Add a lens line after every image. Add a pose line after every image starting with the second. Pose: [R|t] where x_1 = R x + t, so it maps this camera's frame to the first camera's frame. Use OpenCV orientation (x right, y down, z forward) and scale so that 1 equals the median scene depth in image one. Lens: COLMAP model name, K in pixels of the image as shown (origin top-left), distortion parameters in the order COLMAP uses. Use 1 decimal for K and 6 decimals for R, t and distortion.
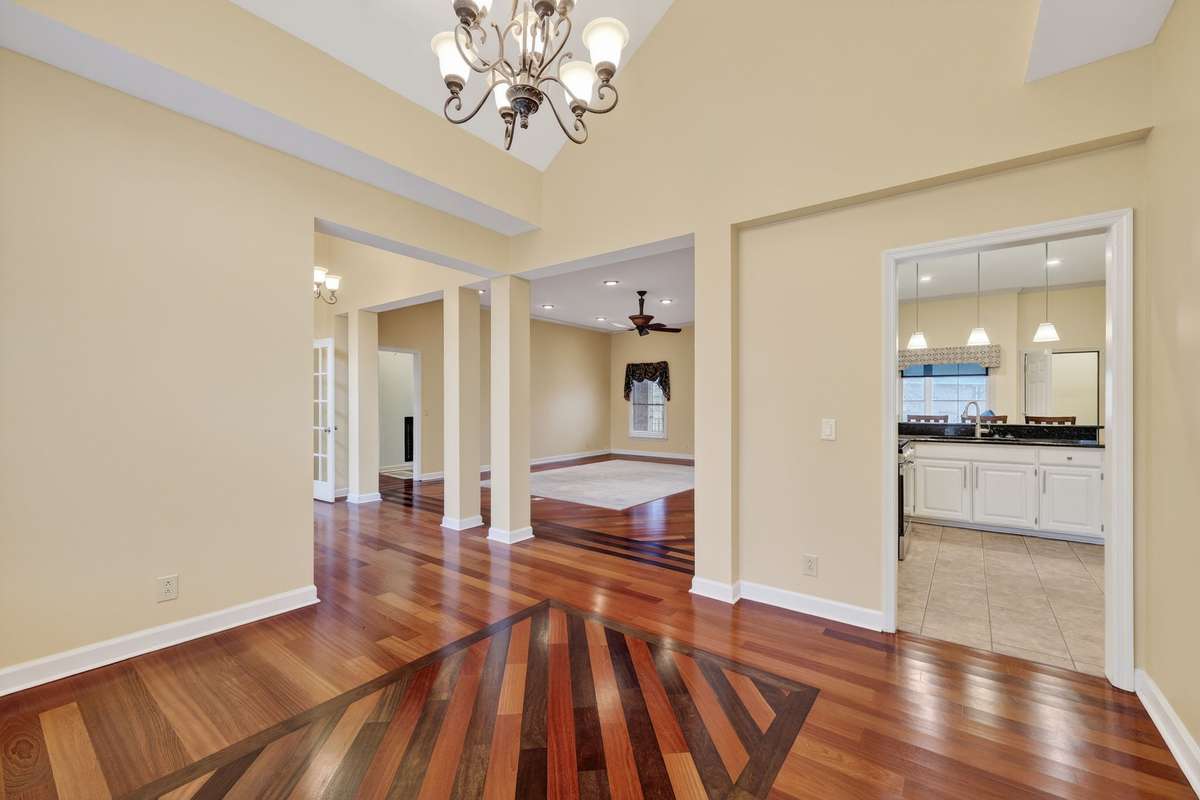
lens RADIAL K [[484.8, 0, 599.8], [0, 484.8, 408.3], [0, 0, 1]] dist [0.000139, 0.000042]
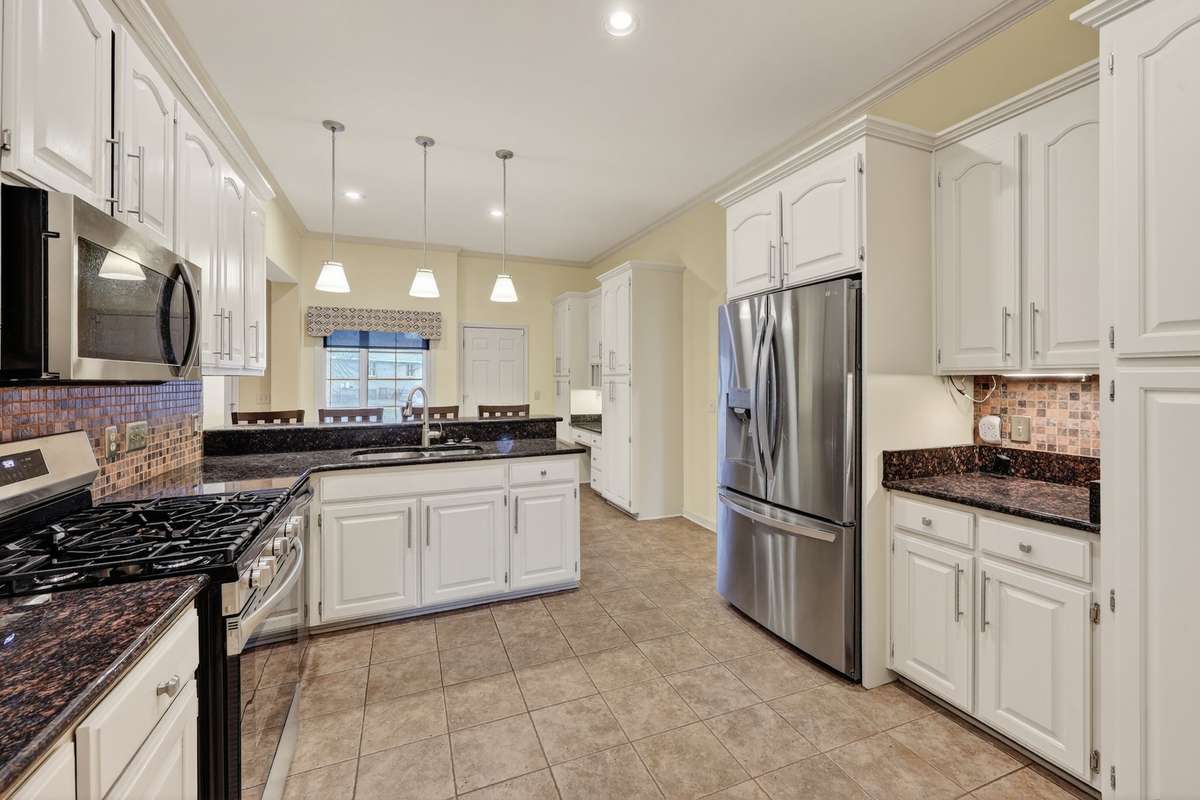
lens RADIAL K [[484.8, 0, 601.7], [0, 484.8, 382.6], [0, 0, 1]] dist [0.000139, 0.000042]
pose [[0.508491, -0.005073, 0.861053, 0.367494], [0.006799, 0.999975, 0.001877, -0.018720], [-0.861041, 0.004900, 0.508513, 0.498488]]
